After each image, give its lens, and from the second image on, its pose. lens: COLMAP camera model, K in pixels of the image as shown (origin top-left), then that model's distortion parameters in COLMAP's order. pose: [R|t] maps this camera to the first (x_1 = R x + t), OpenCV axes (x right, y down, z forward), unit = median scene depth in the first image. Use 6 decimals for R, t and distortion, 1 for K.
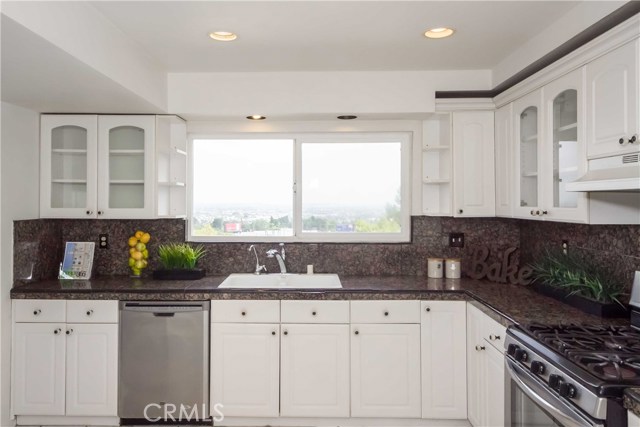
lens RADIAL K [[486.6, 0, 310.0], [0, 486.6, 201.7], [0, 0, 1]] dist [0.001466, 0.006351]
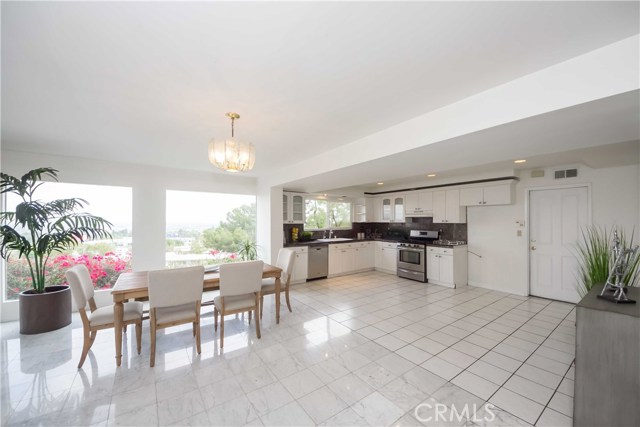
lens RADIAL K [[247.8, 0, 317.3], [0, 247.8, 220.8], [0, 0, 1]] dist [0.010784, -0.004227]
pose [[0.787655, -0.002298, 0.616112, -1.301258], [0.000457, 0.999995, 0.003145, 0.011250], [-0.616116, -0.002196, 0.787652, -0.409960]]
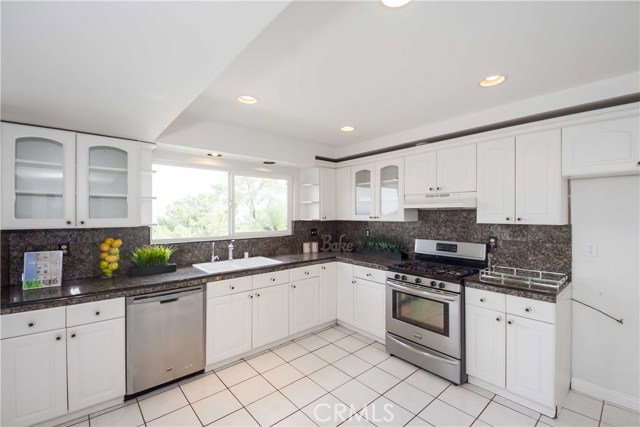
lens RADIAL K [[277.7, 0, 320.3], [0, 277.7, 213.6], [0, 0, 1]] dist [-0.009954, -0.001005]
pose [[0.722403, -0.000175, 0.691472, -0.462931], [0.002706, 0.999993, -0.002574, 0.005905], [-0.691467, 0.003731, 0.722399, 0.180943]]
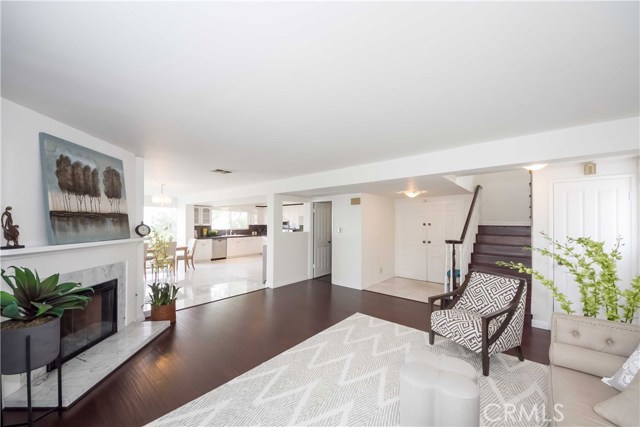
lens RADIAL K [[247.8, 0, 320.9], [0, 247.8, 221.7], [0, 0, 1]] dist [0.010784, -0.004227]
pose [[0.624110, 0.002729, 0.781332, -1.731372], [0.004656, 0.999963, -0.007212, 0.018327], [-0.781323, 0.008139, 0.624074, -1.718328]]
